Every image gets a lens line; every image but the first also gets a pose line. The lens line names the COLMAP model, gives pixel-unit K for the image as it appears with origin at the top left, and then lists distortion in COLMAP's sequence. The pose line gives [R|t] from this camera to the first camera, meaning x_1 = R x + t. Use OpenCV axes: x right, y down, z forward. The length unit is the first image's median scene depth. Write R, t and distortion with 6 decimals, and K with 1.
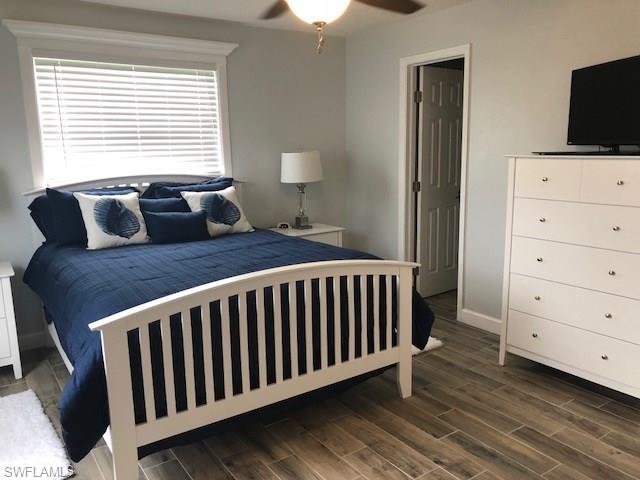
lens RADIAL K [[519.9, 0, 321.7], [0, 519.9, 242.4], [0, 0, 1]] dist [0.000564, 0.000349]
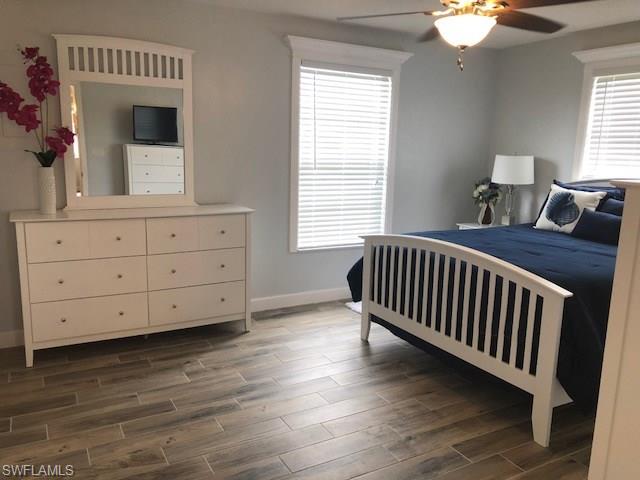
lens RADIAL K [[519.9, 0, 321.1], [0, 519.9, 238.4], [0, 0, 1]] dist [0.000564, 0.000349]
pose [[-0.081526, 0.191766, -0.978049, 1.058926], [-0.207333, 0.956585, 0.204840, -0.141217], [0.974868, 0.219481, -0.038227, 0.661225]]
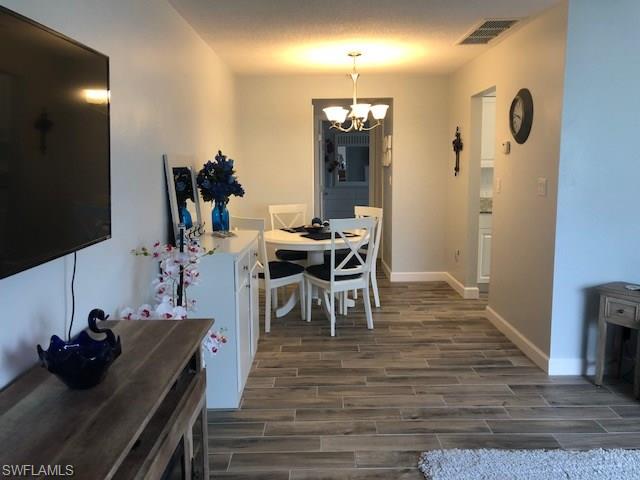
lens RADIAL K [[519.9, 0, 319.8], [0, 519.9, 238.6], [0, 0, 1]] dist [0.000564, 0.000349]
pose [[-0.568094, 0.138426, -0.811239, 2.435445], [-0.140521, 0.954960, 0.261354, -0.347911], [0.810878, 0.262470, -0.523055, 1.571417]]
